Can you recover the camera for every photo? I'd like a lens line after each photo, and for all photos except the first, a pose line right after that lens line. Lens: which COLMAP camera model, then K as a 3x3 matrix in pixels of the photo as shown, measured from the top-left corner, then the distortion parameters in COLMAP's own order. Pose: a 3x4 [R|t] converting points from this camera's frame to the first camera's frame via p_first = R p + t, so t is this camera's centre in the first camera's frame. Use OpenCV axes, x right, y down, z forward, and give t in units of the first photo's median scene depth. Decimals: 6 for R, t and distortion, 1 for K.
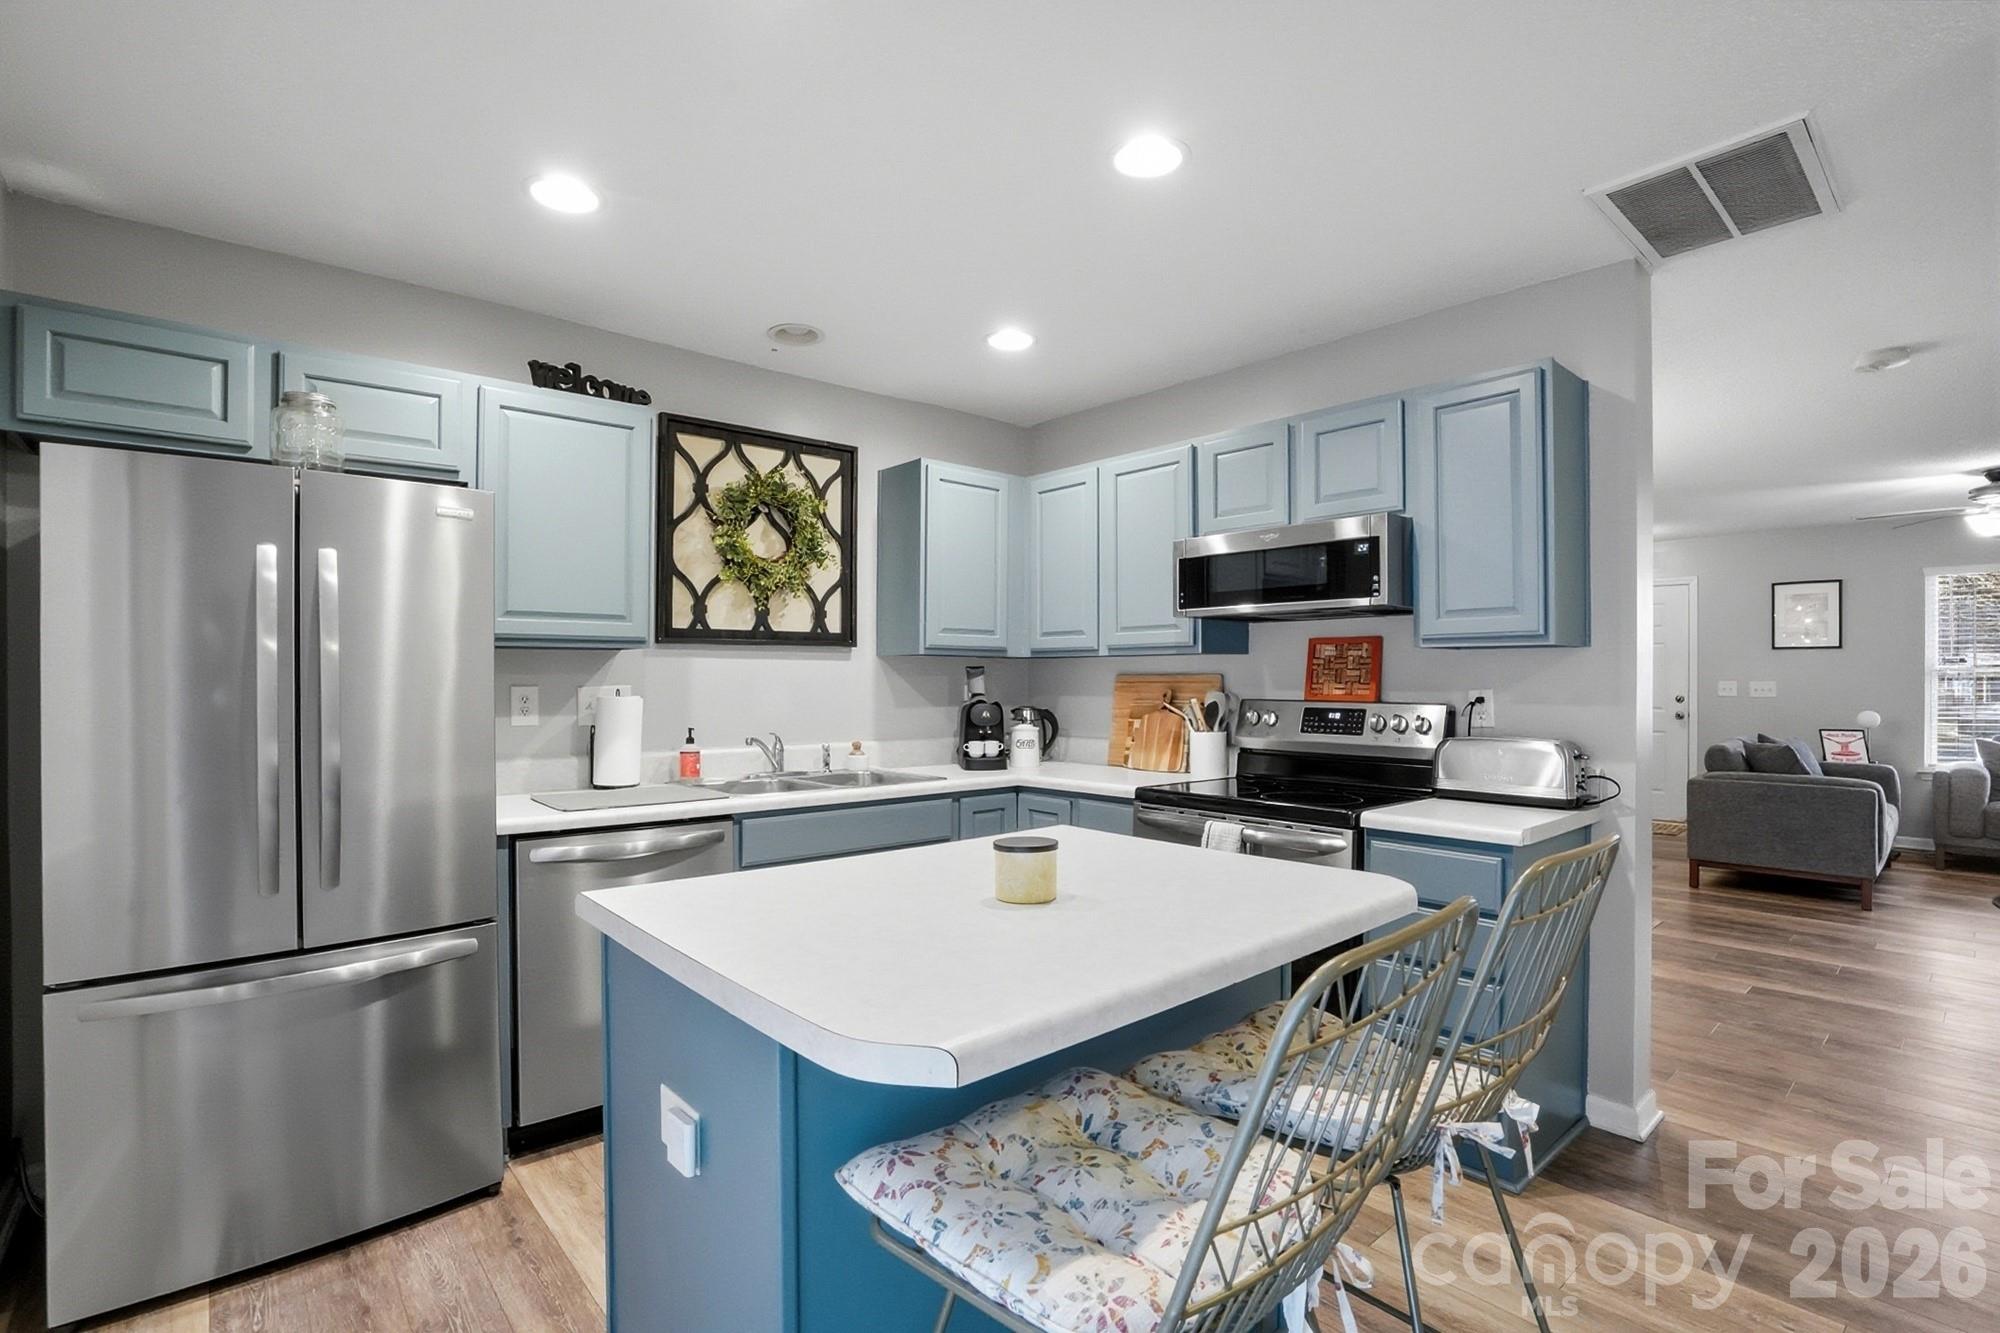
lens RADIAL K [[940.6, 0, 1000.0], [0, 940.6, 666.5], [0, 0, 1]] dist [-0.056843, 0.025113]
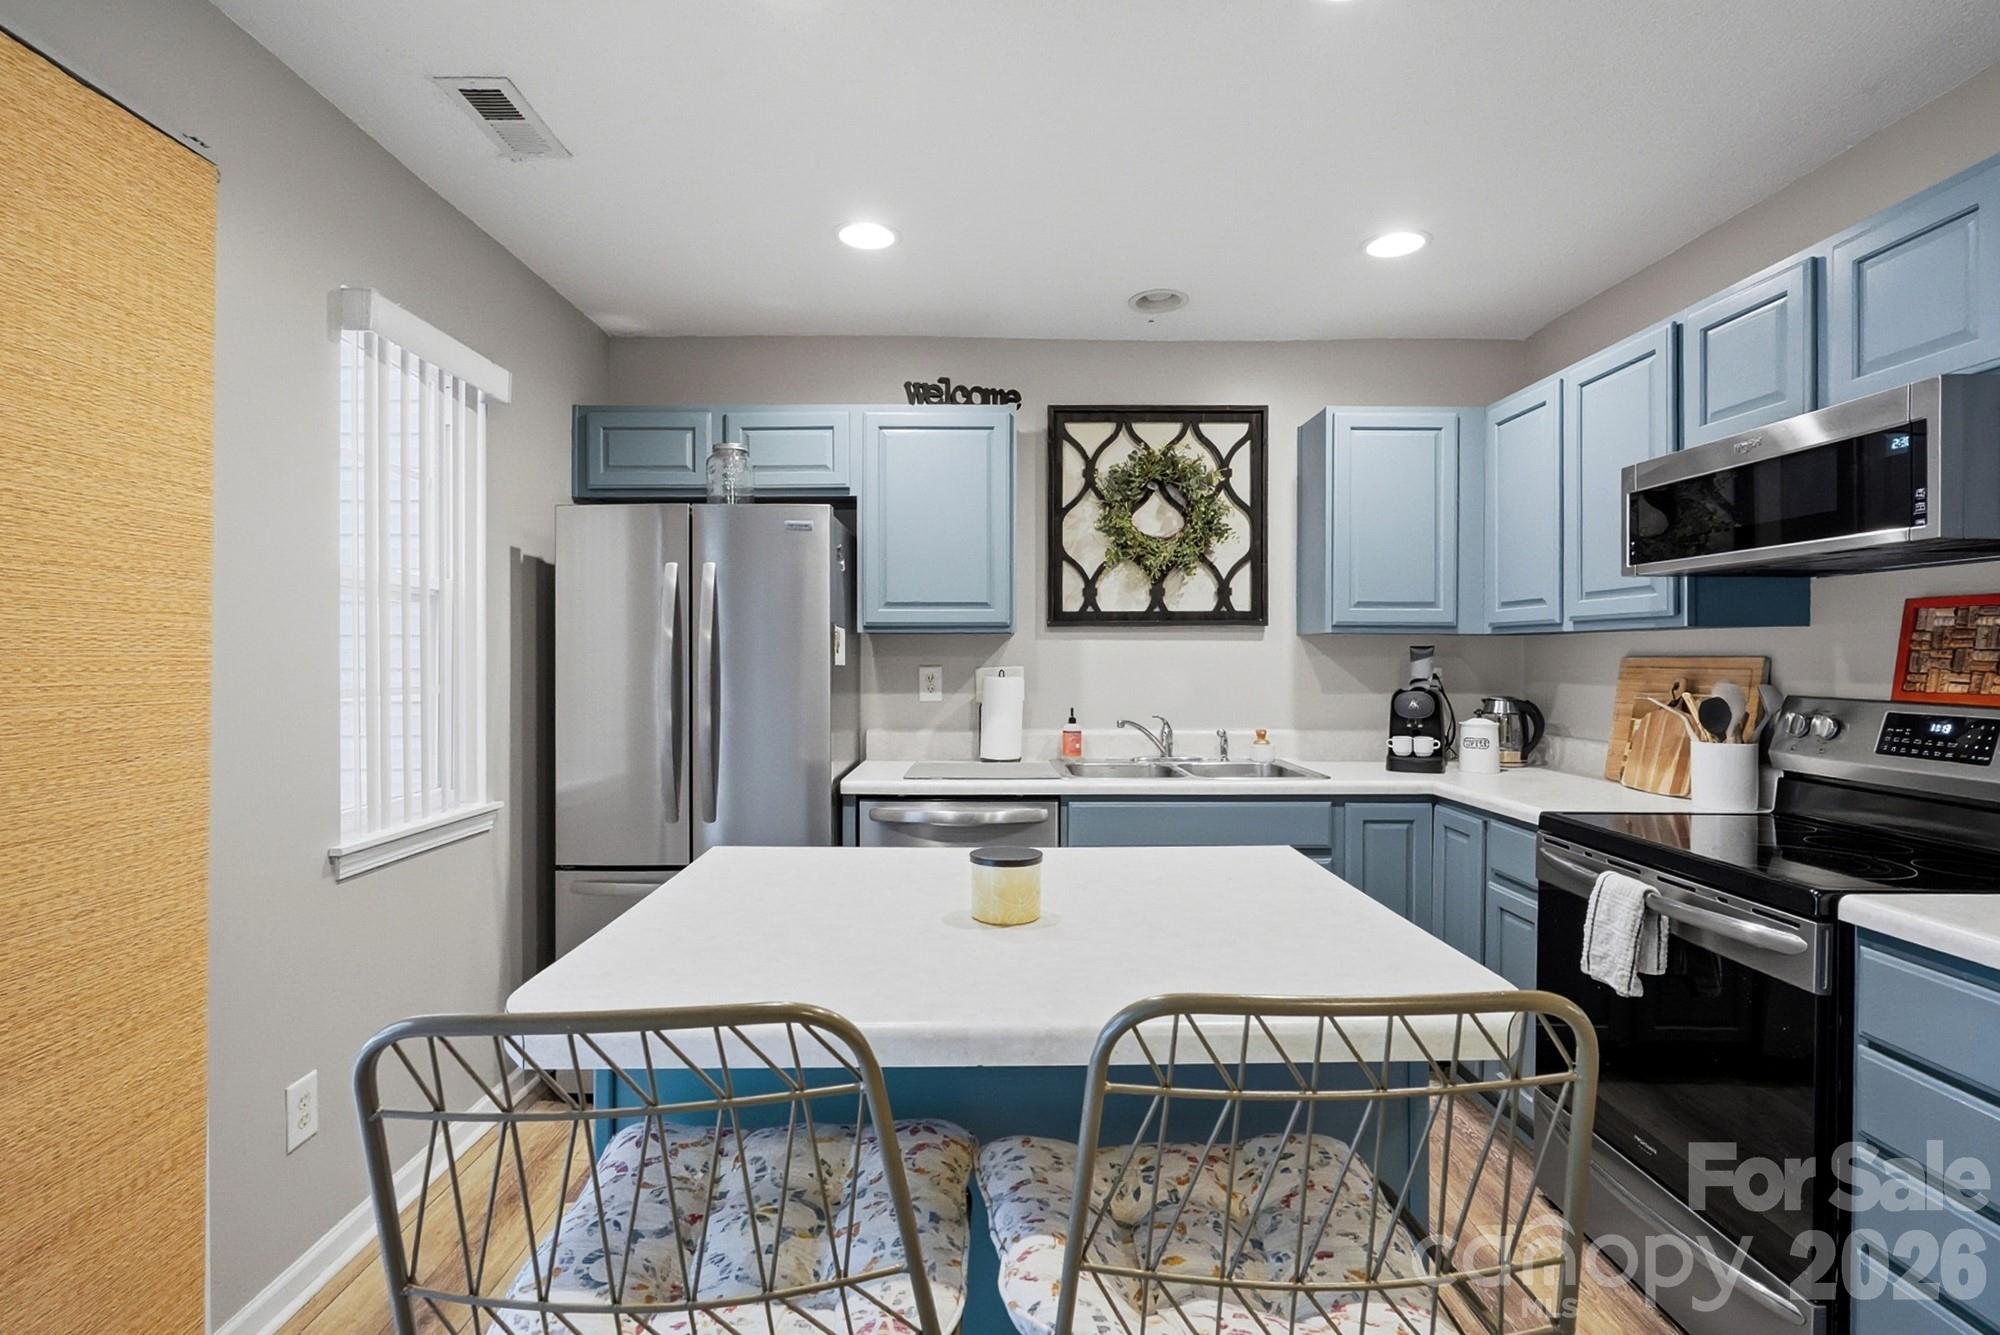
lens RADIAL K [[946.4, 0, 997.0], [0, 946.4, 652.4], [0, 0, 1]] dist [-0.002755, -0.000673]
pose [[0.758295, -0.000437, -0.651912, 0.274937], [0.006996, 0.999948, 0.007467, -0.003965], [0.651874, -0.010223, 0.758258, 0.146570]]
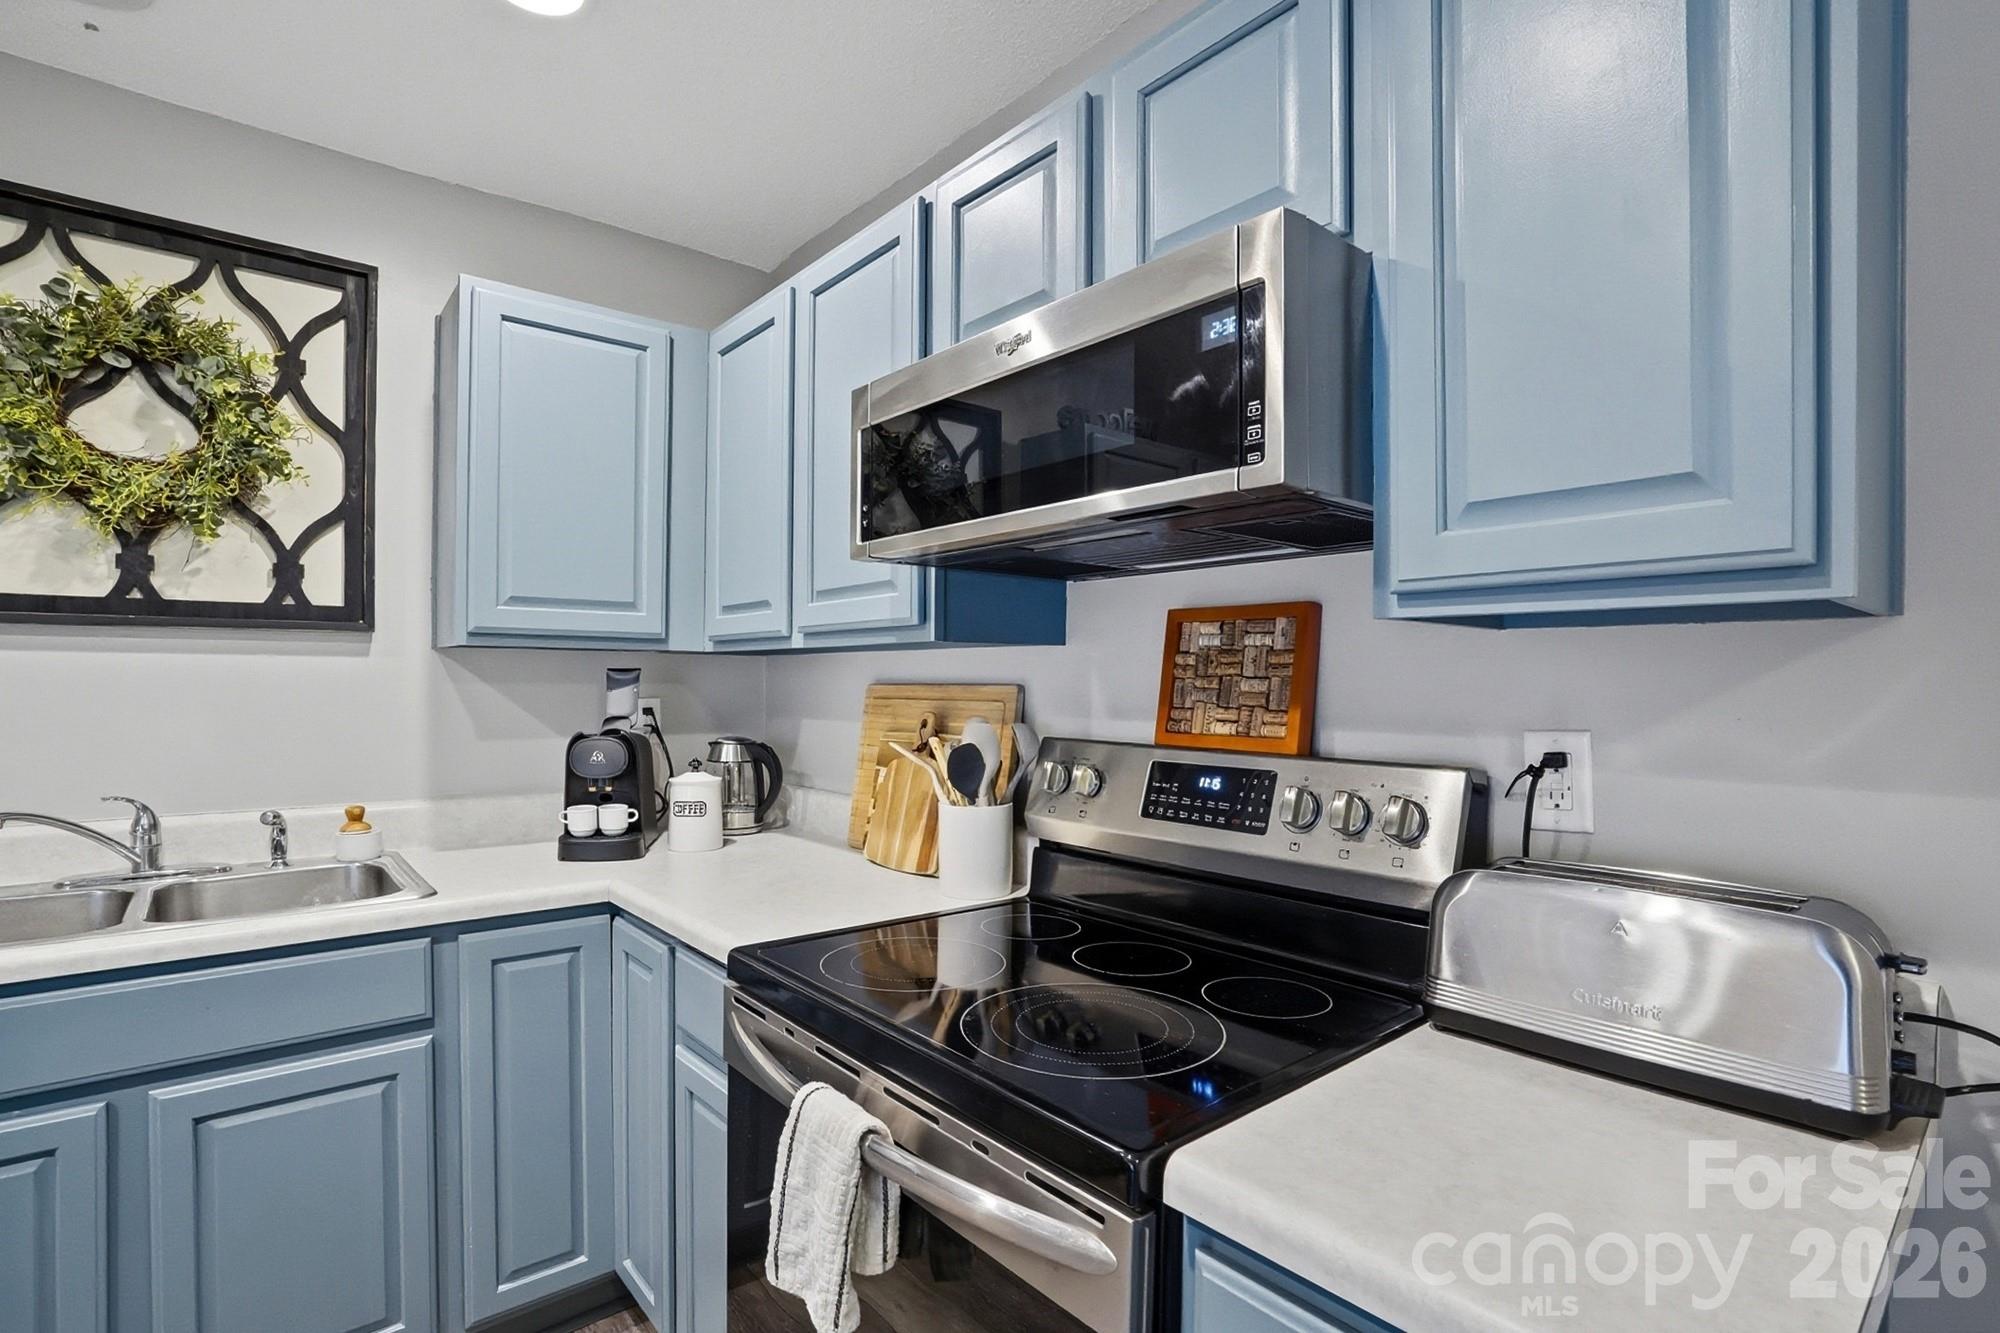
lens RADIAL K [[946.6, 0, 997.0], [0, 946.6, 685.0], [0, 0, 1]] dist [-0.045968, 0.016461]
pose [[0.999712, 0.004372, -0.023578, 0.250387], [-0.003950, 0.999832, 0.017896, -0.001023], [0.023652, -0.017798, 0.999562, 0.516756]]
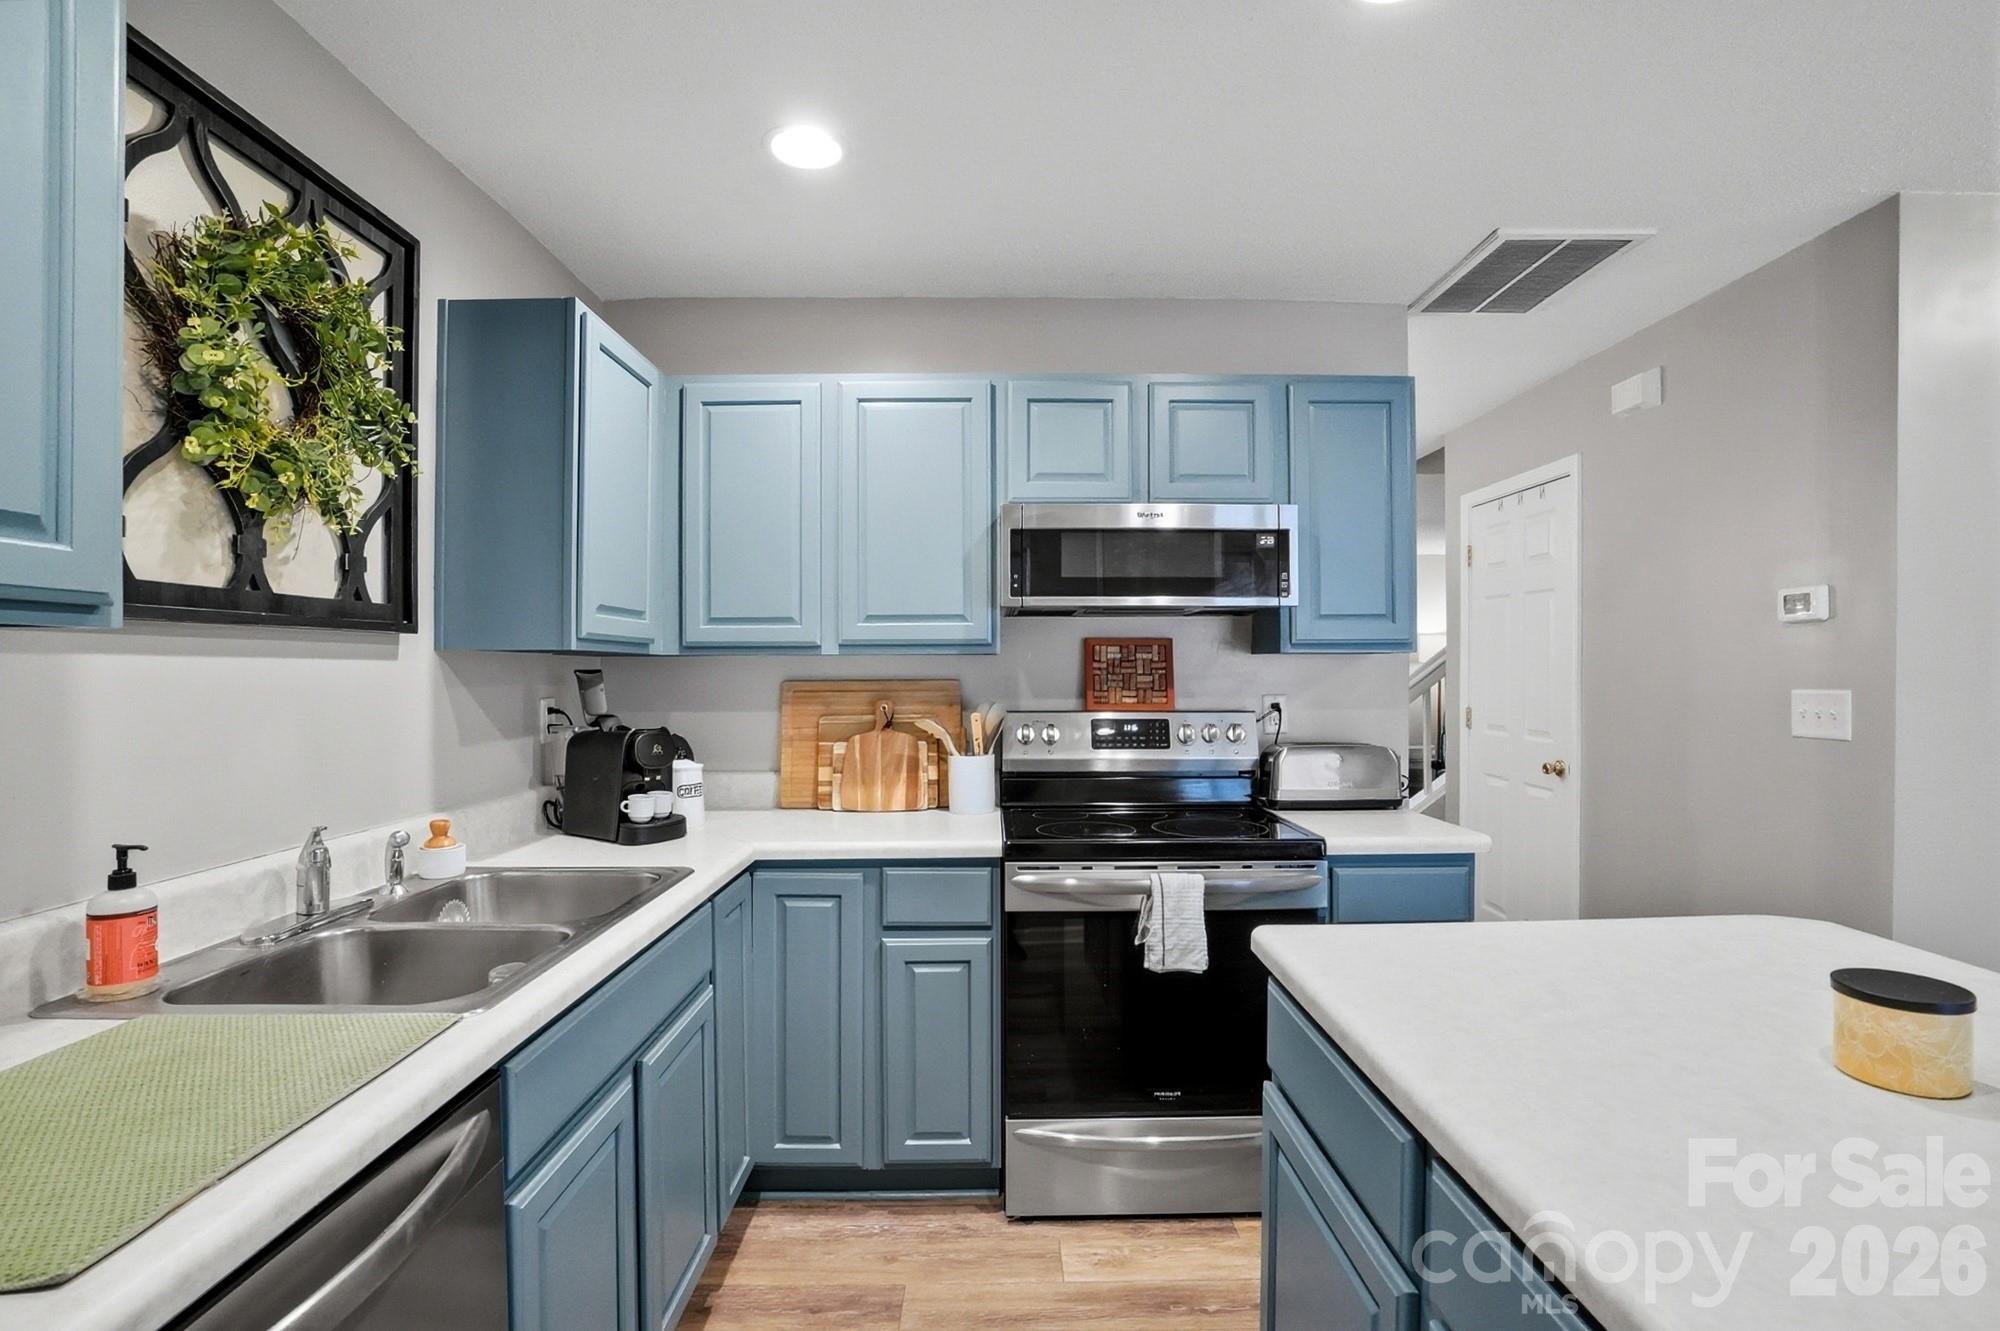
lens RADIAL K [[940.6, 0, 1000.0], [0, 940.6, 665.5], [0, 0, 1]] dist [-0.056843, 0.025113]
pose [[0.654983, 0.000170, 0.755644, -0.360159], [-0.006809, 0.999961, 0.005676, -0.009191], [-0.755613, -0.008863, 0.654958, 0.483104]]
